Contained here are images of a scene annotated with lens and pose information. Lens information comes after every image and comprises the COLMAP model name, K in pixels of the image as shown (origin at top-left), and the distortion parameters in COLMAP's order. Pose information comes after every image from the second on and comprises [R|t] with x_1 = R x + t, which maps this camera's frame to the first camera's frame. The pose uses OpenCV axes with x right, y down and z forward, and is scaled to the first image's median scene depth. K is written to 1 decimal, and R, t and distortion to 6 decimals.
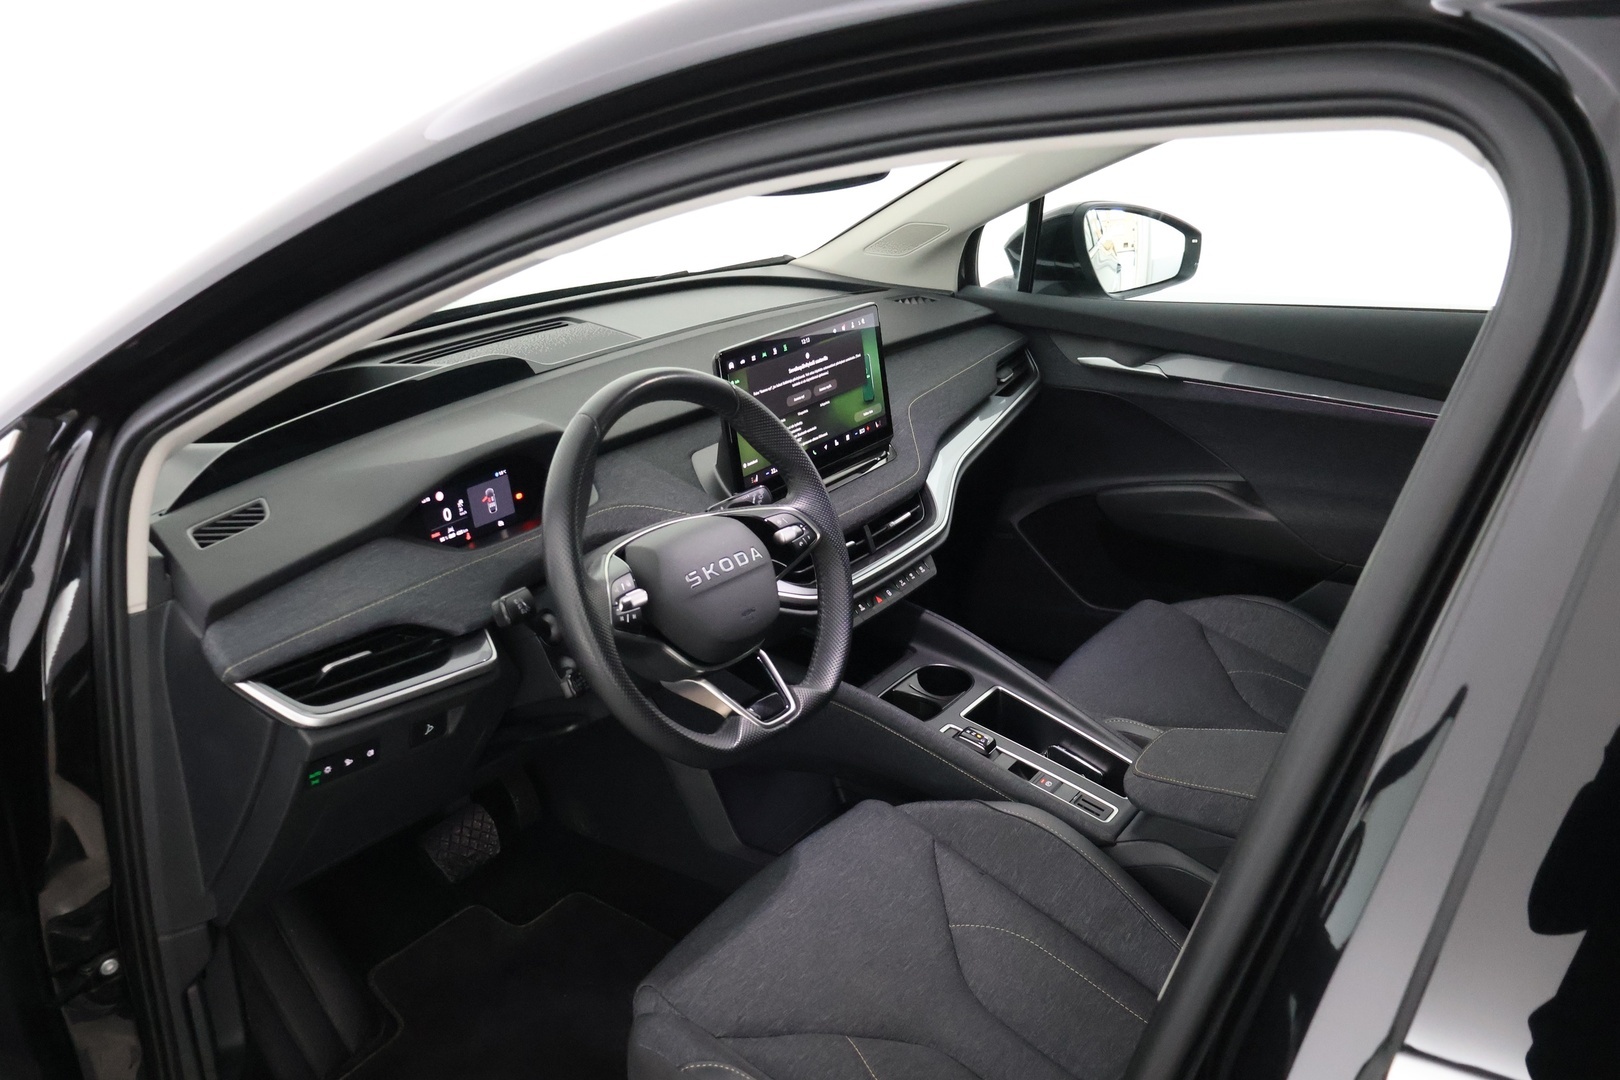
lens RADIAL K [[1373.9, 0, 812.3], [0, 1373.9, 540.8], [0, 0, 1]] dist [0.002899, -0.006010]
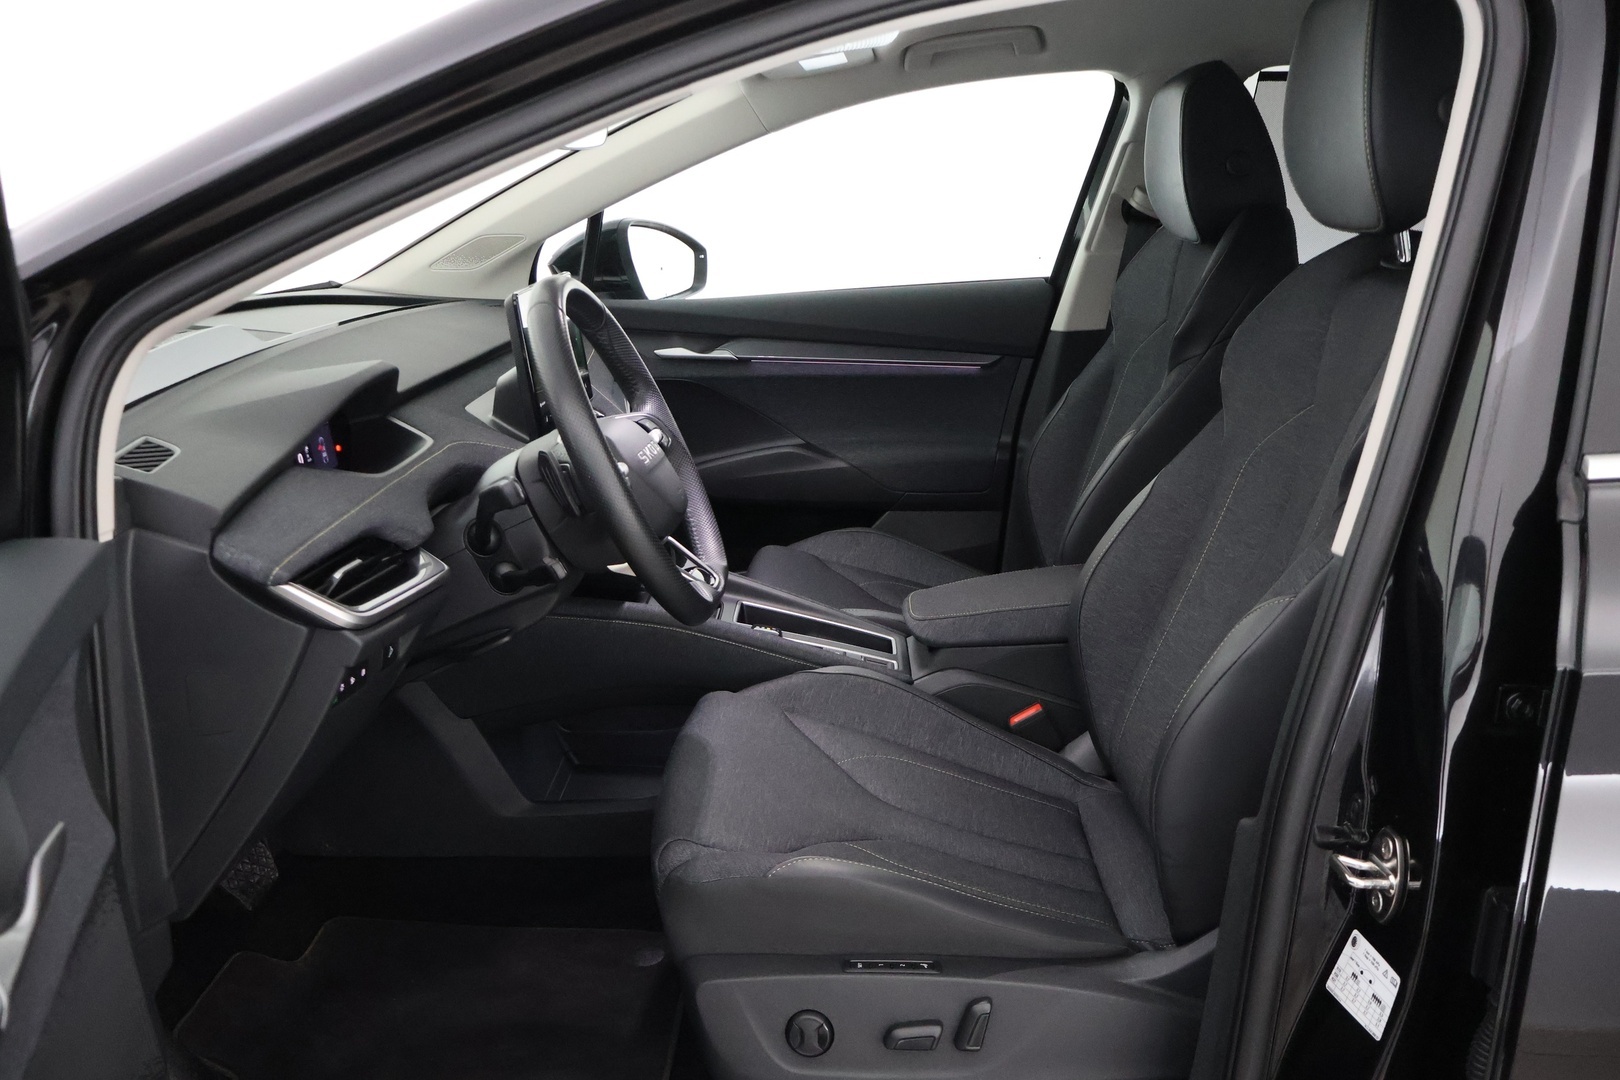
lens RADIAL K [[1373.9, 0, 810.1], [0, 1373.9, 538.8], [0, 0, 1]] dist [0.002899, -0.006010]
pose [[0.838310, -0.128410, 0.529856, -0.585863], [0.180872, 0.982330, -0.048099, 0.175186], [-0.514317, 0.136158, 0.846722, 0.031047]]
